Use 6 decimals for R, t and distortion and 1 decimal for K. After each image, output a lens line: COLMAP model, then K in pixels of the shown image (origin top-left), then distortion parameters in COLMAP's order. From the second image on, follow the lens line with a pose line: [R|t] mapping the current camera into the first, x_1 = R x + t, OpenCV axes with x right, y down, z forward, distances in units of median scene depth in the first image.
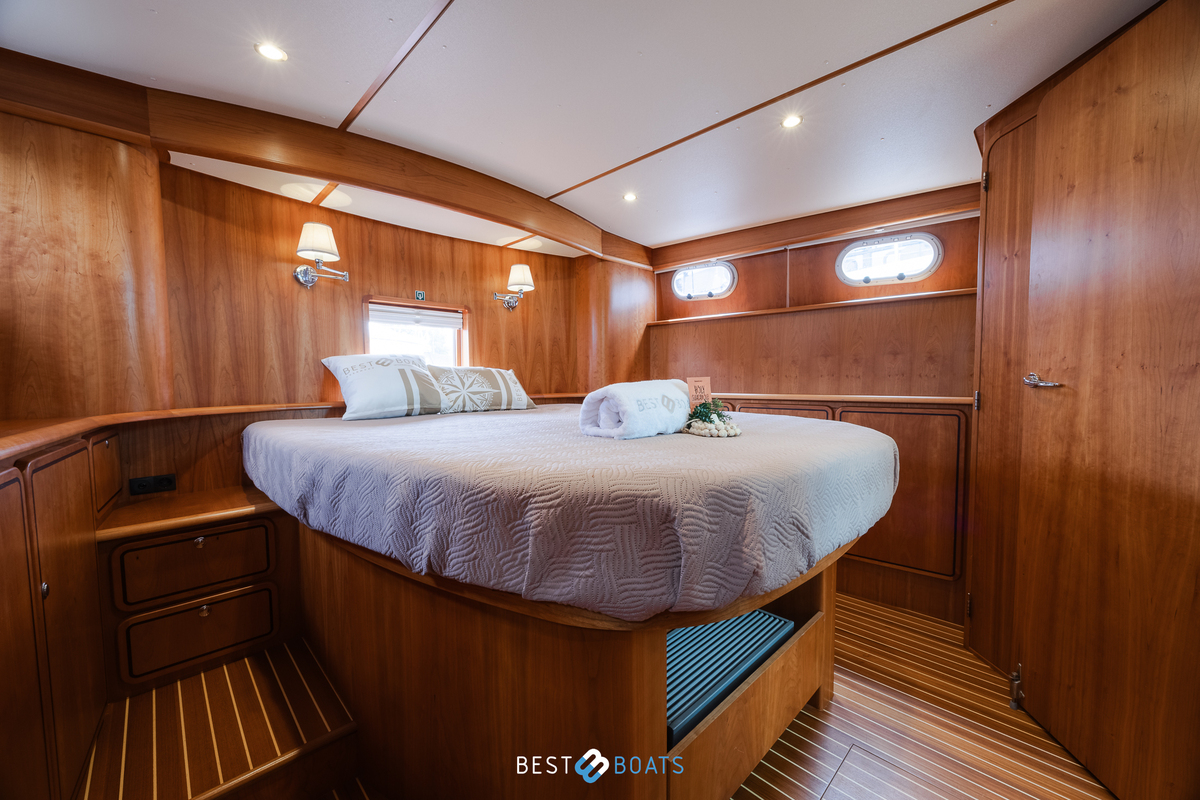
lens RADIAL K [[460.1, 0, 599.7], [0, 460.1, 404.8], [0, 0, 1]] dist [-0.000234, -0.000010]
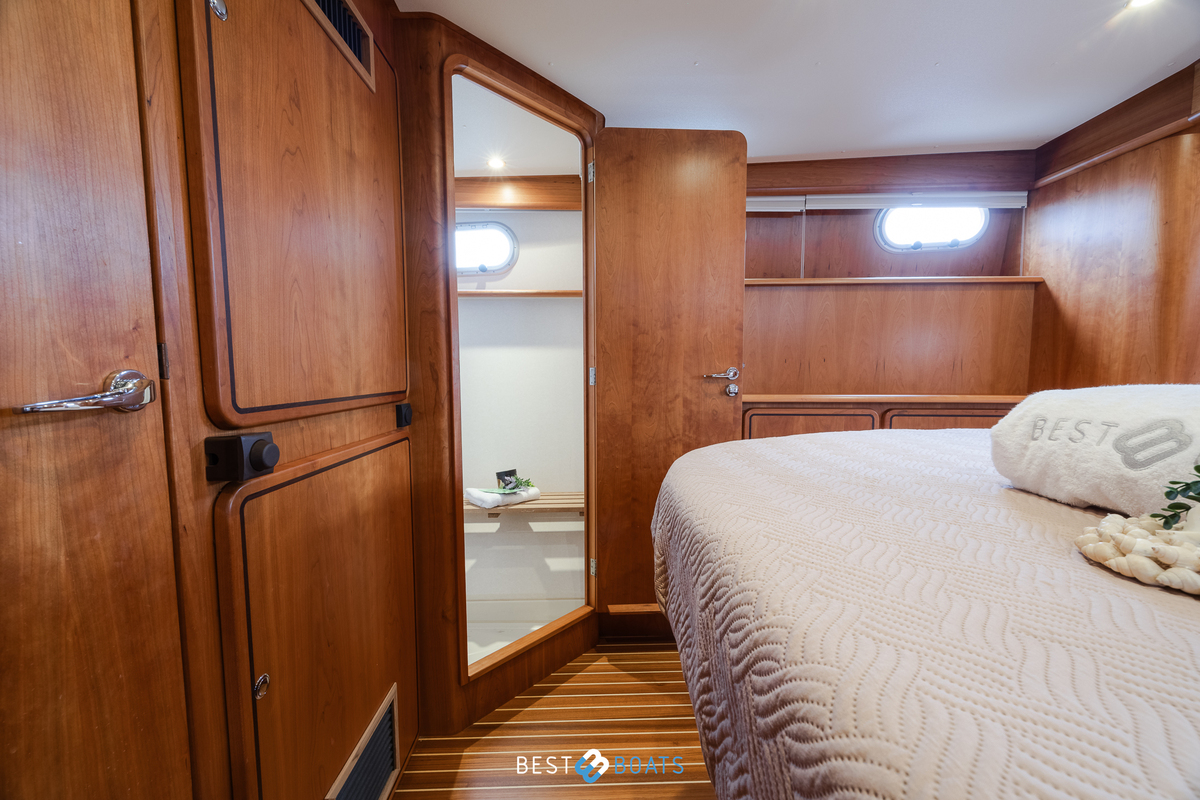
lens RADIAL K [[460.1, 0, 599.7], [0, 460.1, 404.8], [0, 0, 1]] dist [-0.000234, -0.000010]
pose [[-0.676490, 0.067214, -0.733378, 0.387541], [-0.034079, 0.991903, 0.122343, -0.034681], [0.735663, 0.107756, -0.668722, 0.502560]]
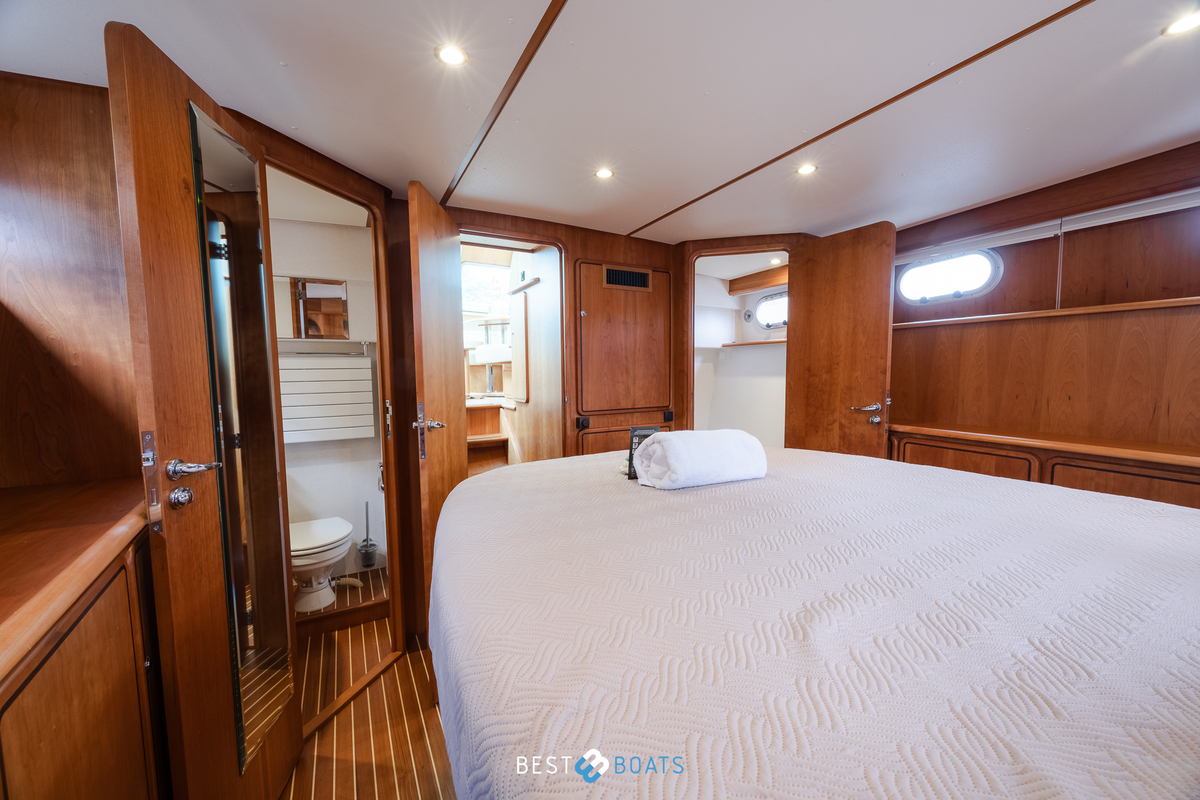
lens RADIAL K [[453.3, 0, 600.0], [0, 453.3, 400.0], [0, 0, 1]] dist [0.000248, -0.000011]
pose [[-0.967665, 0.001600, 0.252235, 0.037692], [0.033251, 0.992063, 0.121269, -0.142025], [-0.250039, 0.125735, -0.960037, 1.156571]]
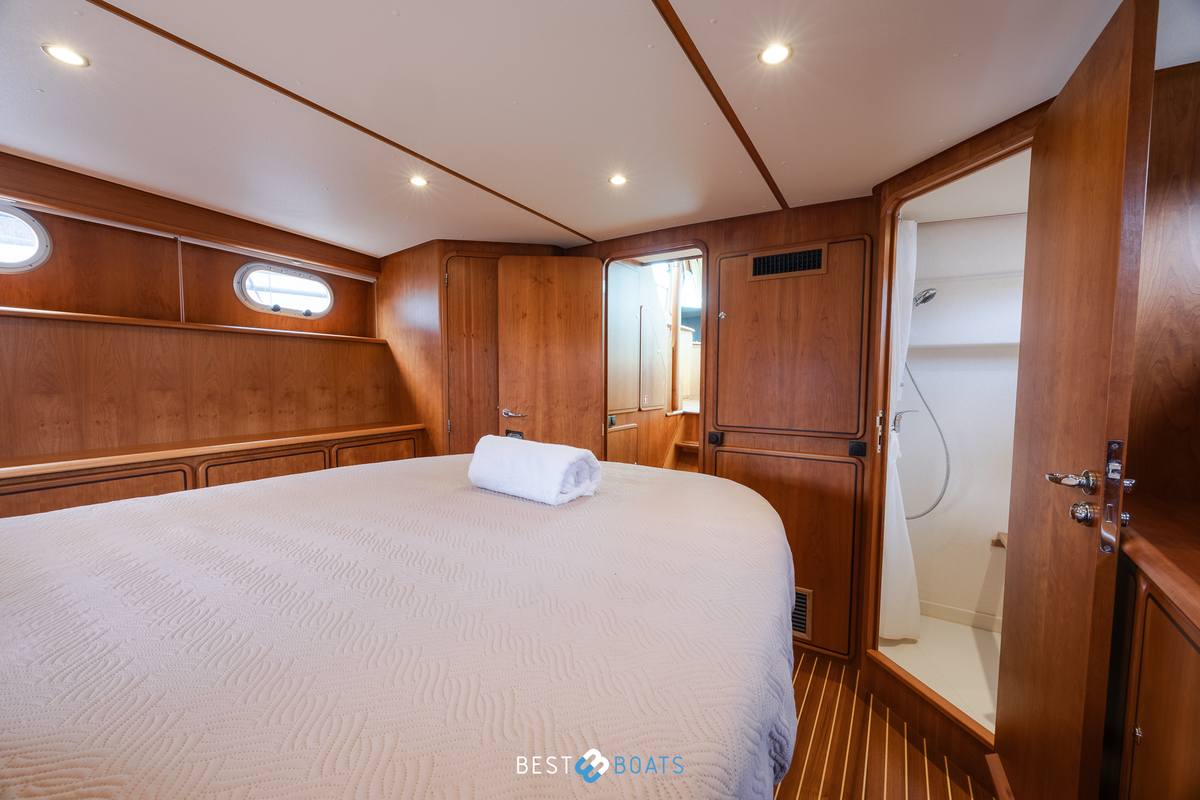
lens RADIAL K [[460.1, 0, 599.7], [0, 460.1, 404.8], [0, 0, 1]] dist [-0.000234, -0.000010]
pose [[-0.218520, -0.050783, 0.974510, -0.522610], [0.052995, 0.996554, 0.063815, -0.106417], [-0.974392, 0.065590, -0.215076, 0.610332]]
